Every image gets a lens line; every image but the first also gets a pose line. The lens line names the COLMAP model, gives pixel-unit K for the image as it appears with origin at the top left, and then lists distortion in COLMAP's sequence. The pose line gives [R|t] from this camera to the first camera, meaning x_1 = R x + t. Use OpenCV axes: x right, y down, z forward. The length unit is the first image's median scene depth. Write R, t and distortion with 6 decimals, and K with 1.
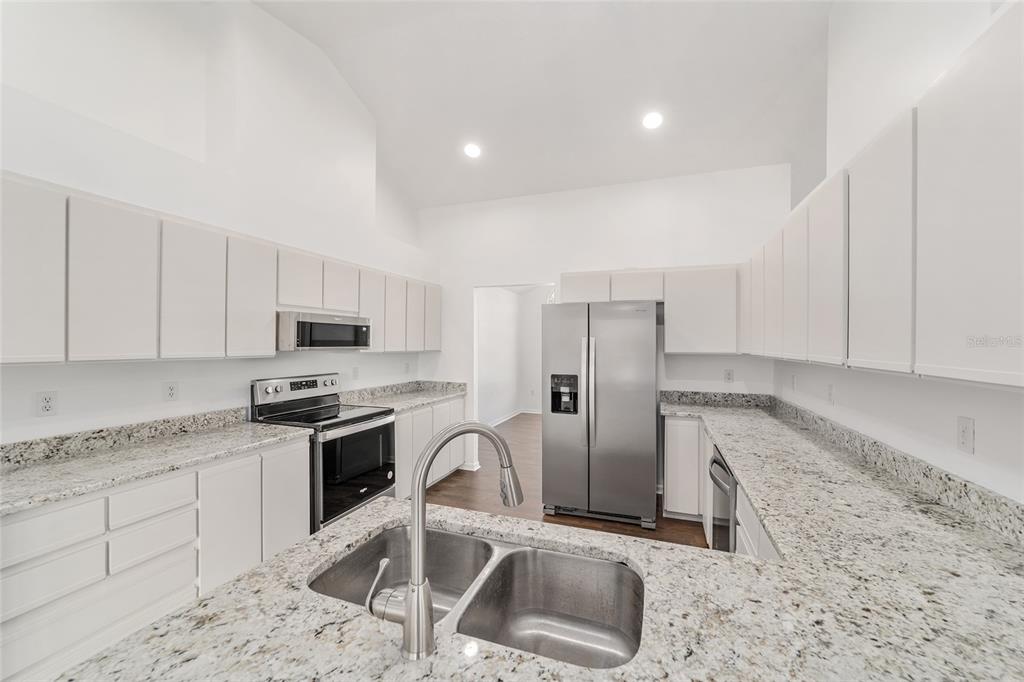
lens RADIAL K [[399.3, 0, 508.9], [0, 399.3, 338.5], [0, 0, 1]] dist [-0.021324, 0.008043]
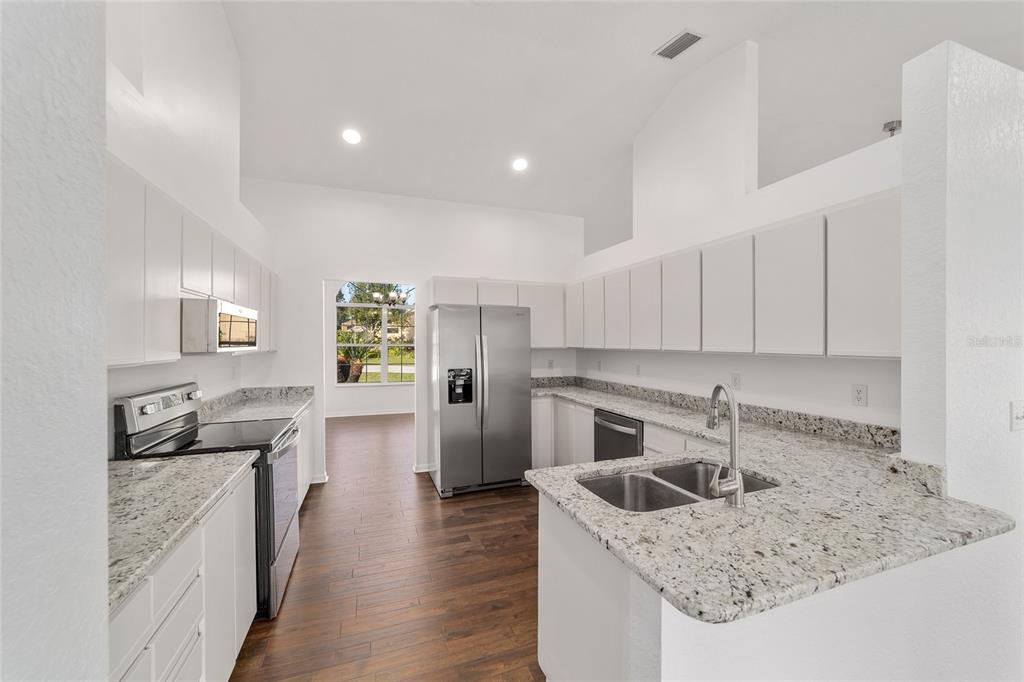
lens RADIAL K [[399.3, 0, 508.9], [0, 399.3, 338.5], [0, 0, 1]] dist [-0.021324, 0.008043]
pose [[0.763097, -0.001352, 0.646283, -0.488523], [-0.001964, 0.999988, 0.004410, 0.000569], [-0.646281, -0.004635, 0.763085, 0.060355]]
